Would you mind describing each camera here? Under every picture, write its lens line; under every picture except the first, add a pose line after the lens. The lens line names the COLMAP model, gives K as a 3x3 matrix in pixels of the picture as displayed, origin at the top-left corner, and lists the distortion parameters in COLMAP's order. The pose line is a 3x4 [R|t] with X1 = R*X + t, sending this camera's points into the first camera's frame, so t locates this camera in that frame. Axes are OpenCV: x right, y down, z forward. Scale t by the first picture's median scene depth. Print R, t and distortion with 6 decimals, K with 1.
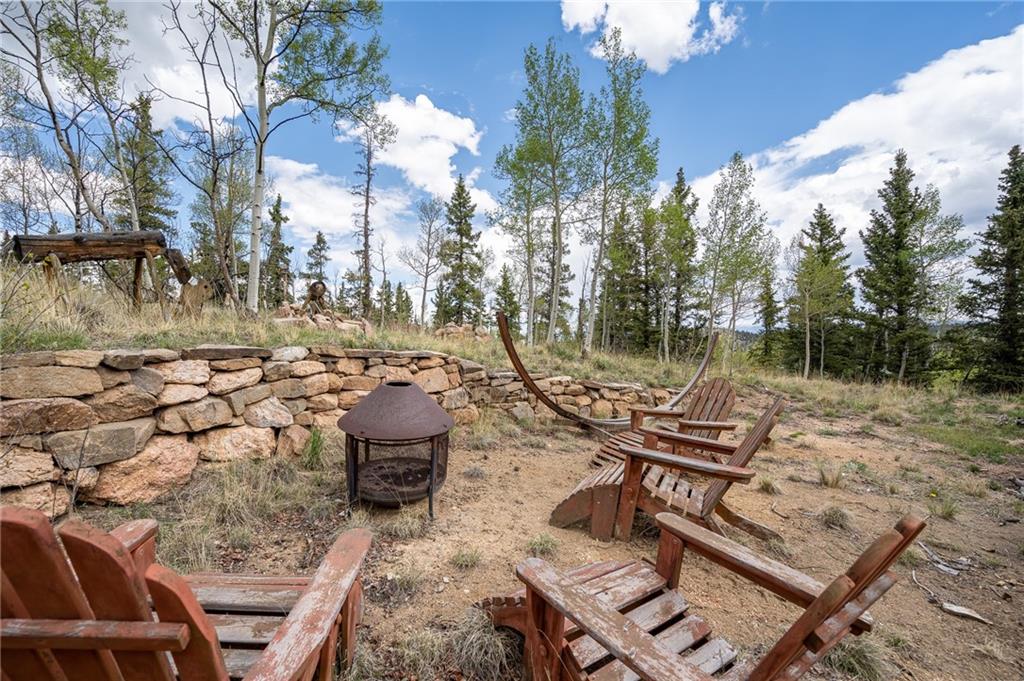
lens RADIAL K [[479.4, 0, 507.5], [0, 479.4, 342.6], [0, 0, 1]] dist [-0.012479, 0.000394]
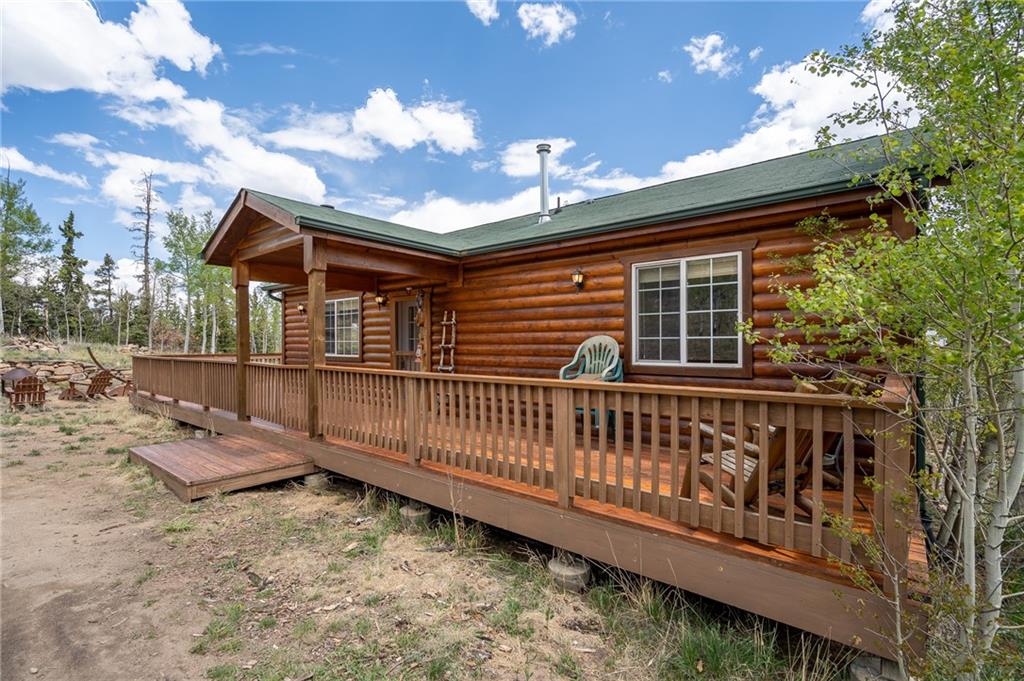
lens RADIAL K [[479.4, 0, 517.9], [0, 479.4, 346.1], [0, 0, 1]] dist [-0.012479, 0.000394]
pose [[0.964147, 0.000831, 0.265367, 0.263836], [-0.001640, 0.999995, 0.002829, -0.014466], [-0.265363, -0.003163, 0.964143, -0.377463]]
